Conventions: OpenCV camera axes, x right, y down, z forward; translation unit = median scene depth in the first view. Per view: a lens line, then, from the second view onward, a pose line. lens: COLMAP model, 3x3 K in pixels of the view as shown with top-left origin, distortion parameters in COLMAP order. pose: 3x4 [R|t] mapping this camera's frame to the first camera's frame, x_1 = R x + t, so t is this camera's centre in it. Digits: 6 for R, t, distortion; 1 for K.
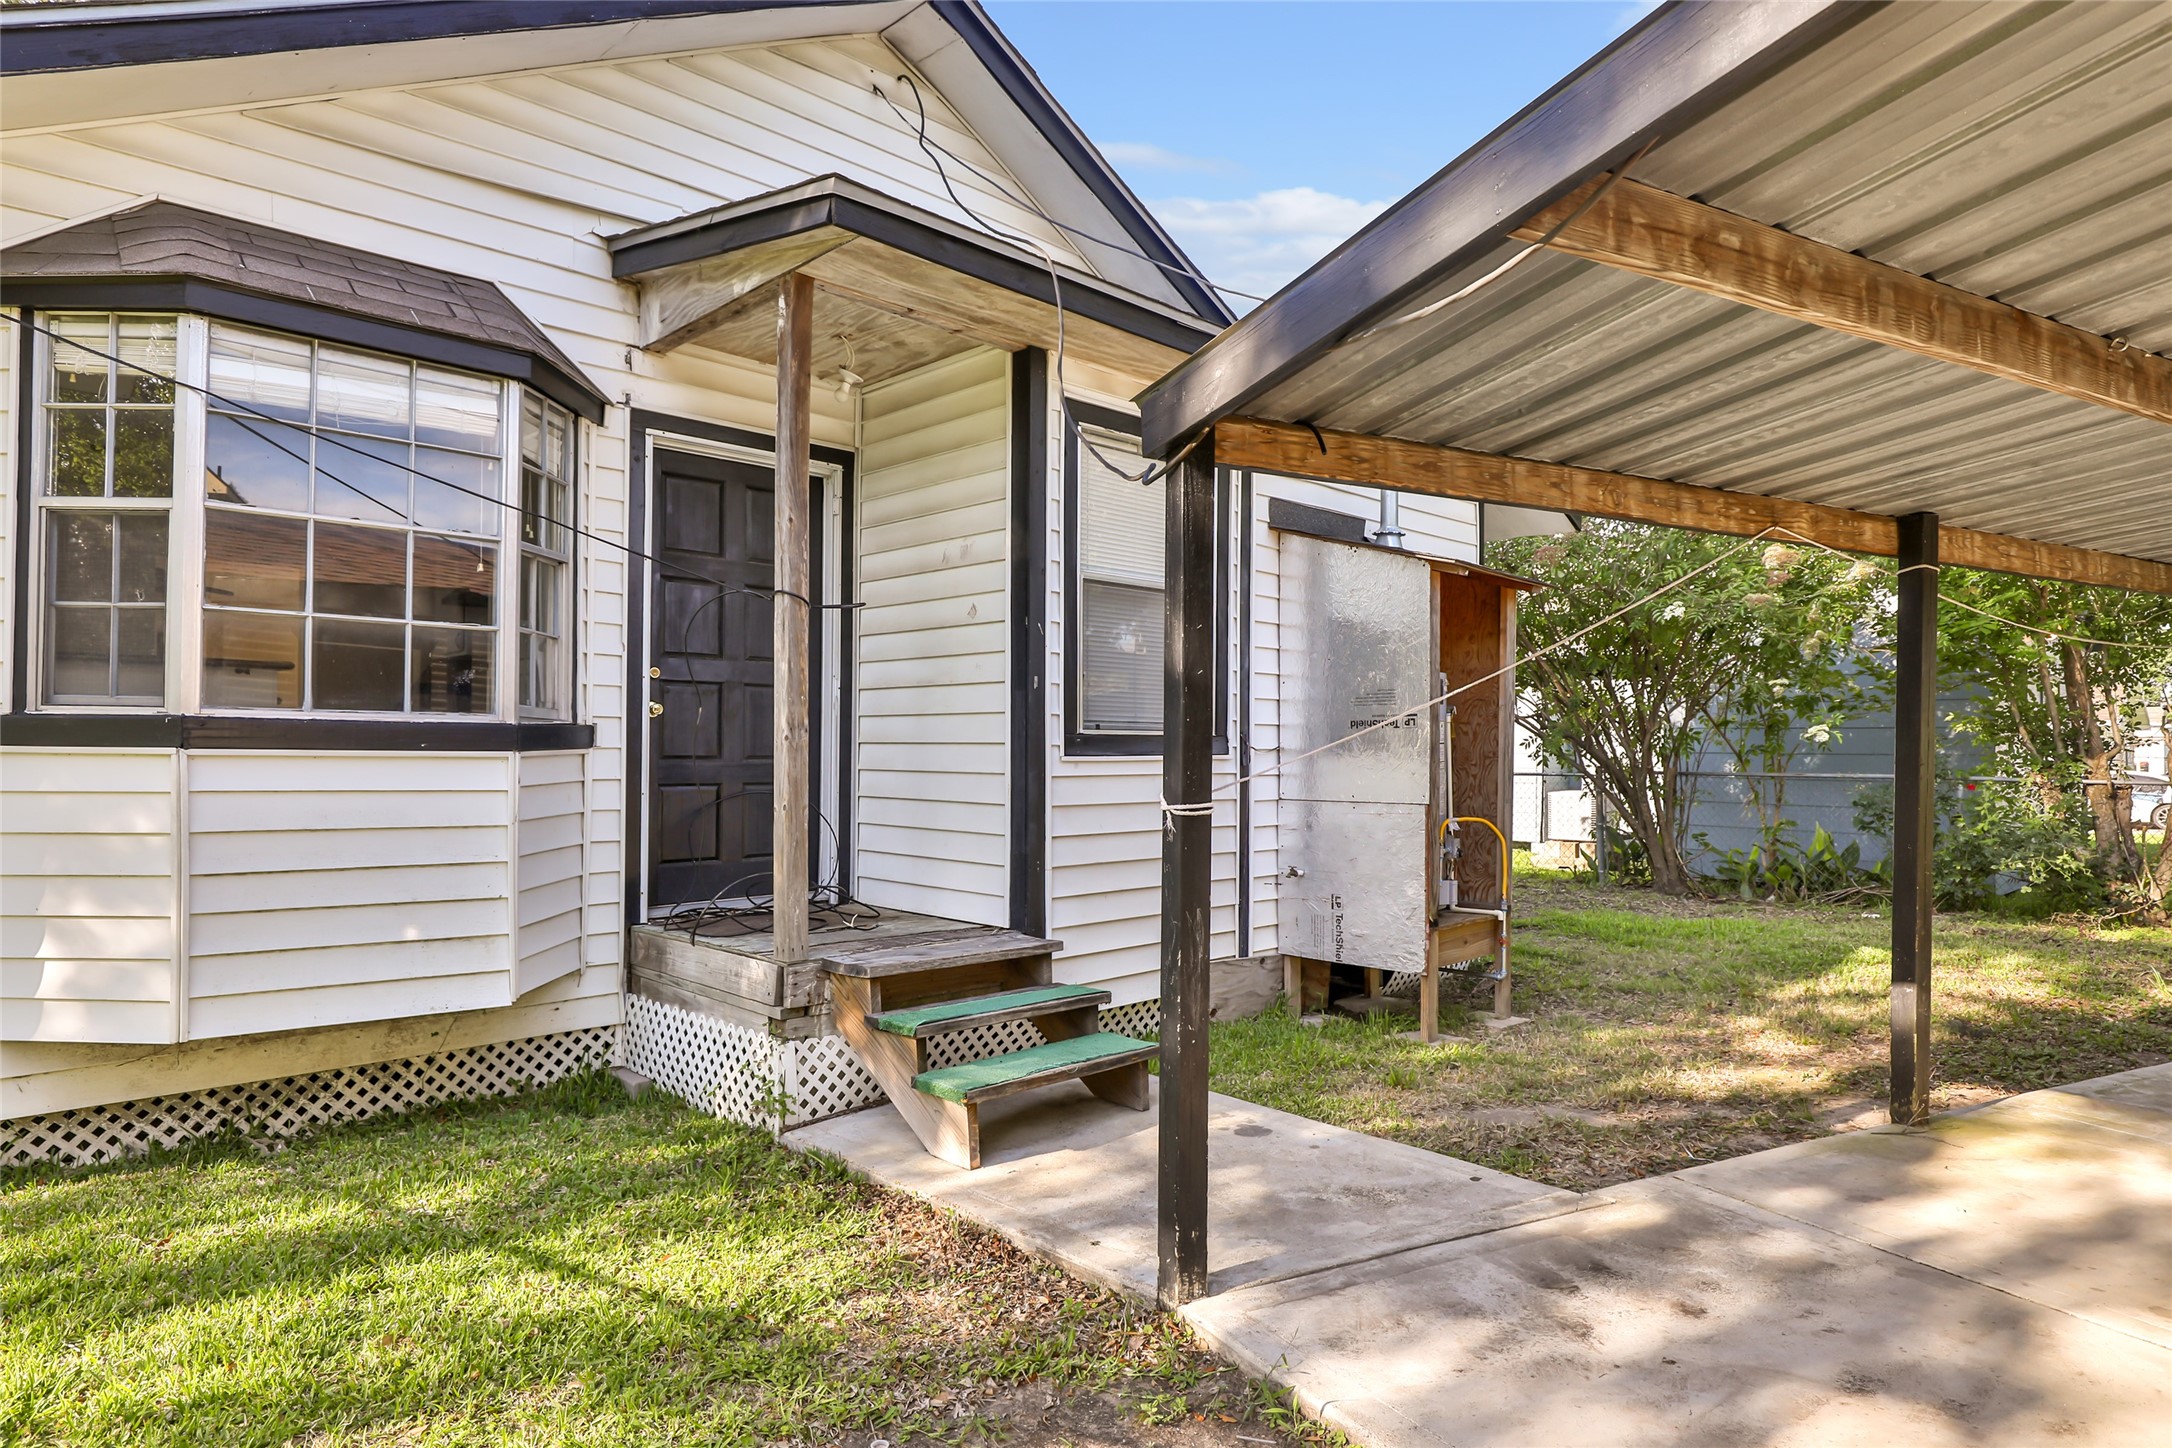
lens RADIAL K [[1197.3, 0, 1086.0], [0, 1197.3, 724.0], [0, 0, 1]] dist [0.003106, 0.000849]
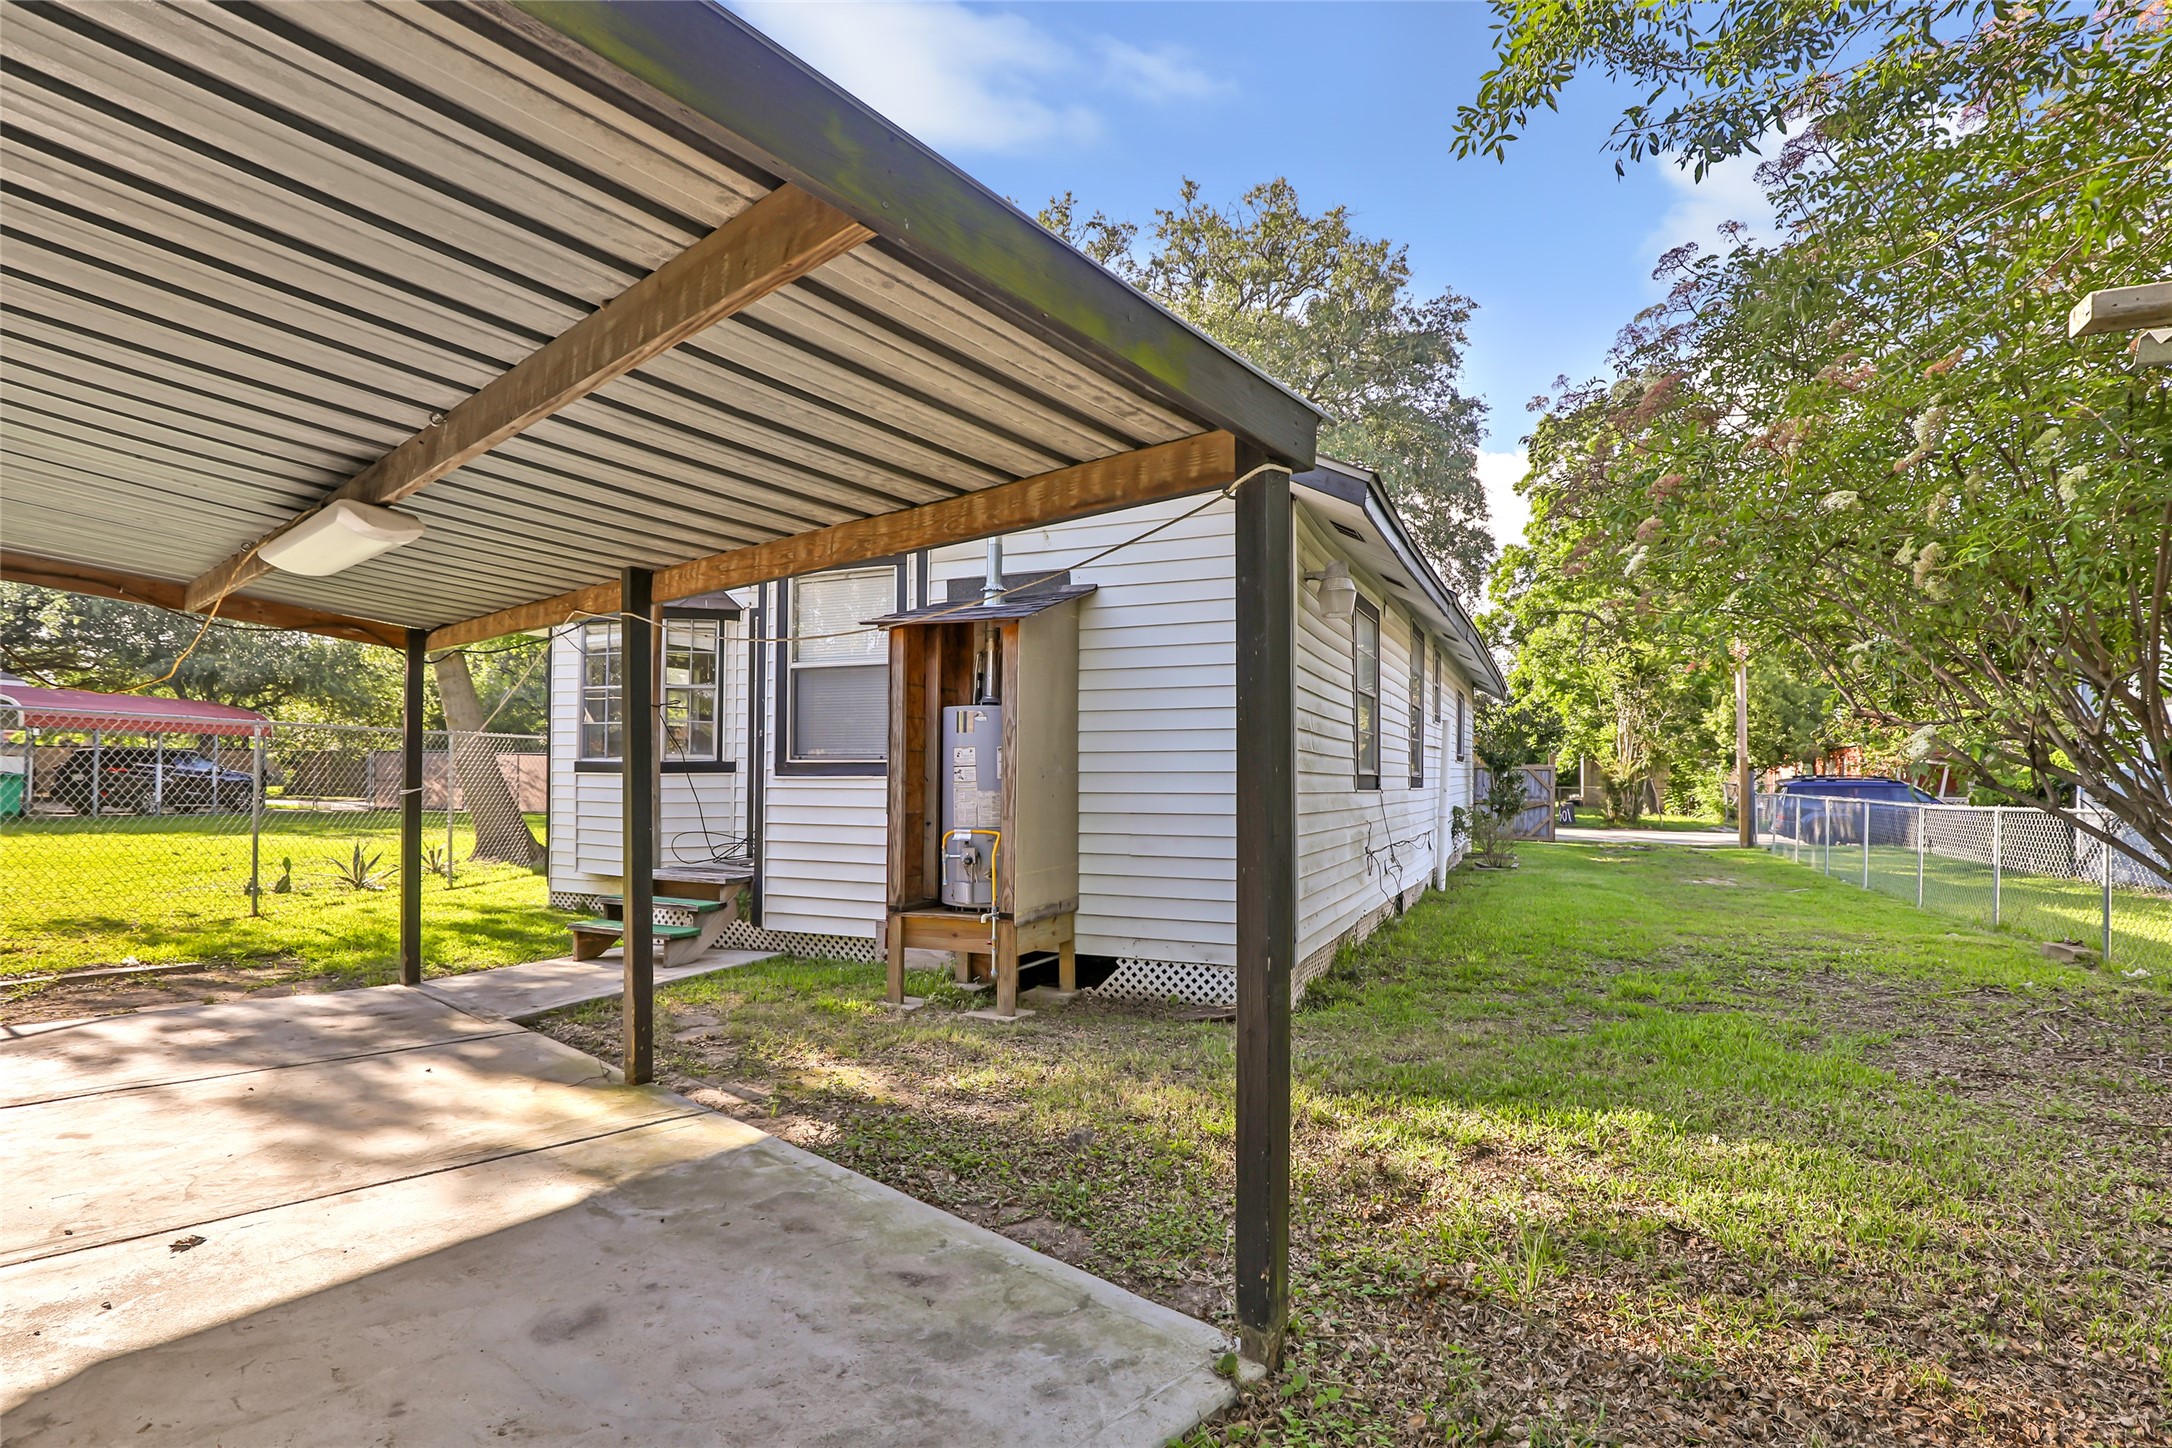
lens RADIAL K [[1047.3, 0, 1086.0], [0, 1047.3, 724.0], [0, 0, 1]] dist [-0.001051, -0.000161]
pose [[0.366943, -0.050910, -0.928849, 1.536625], [0.013403, 0.998687, -0.049443, 0.032989], [0.930147, 0.005693, 0.367144, 0.870049]]
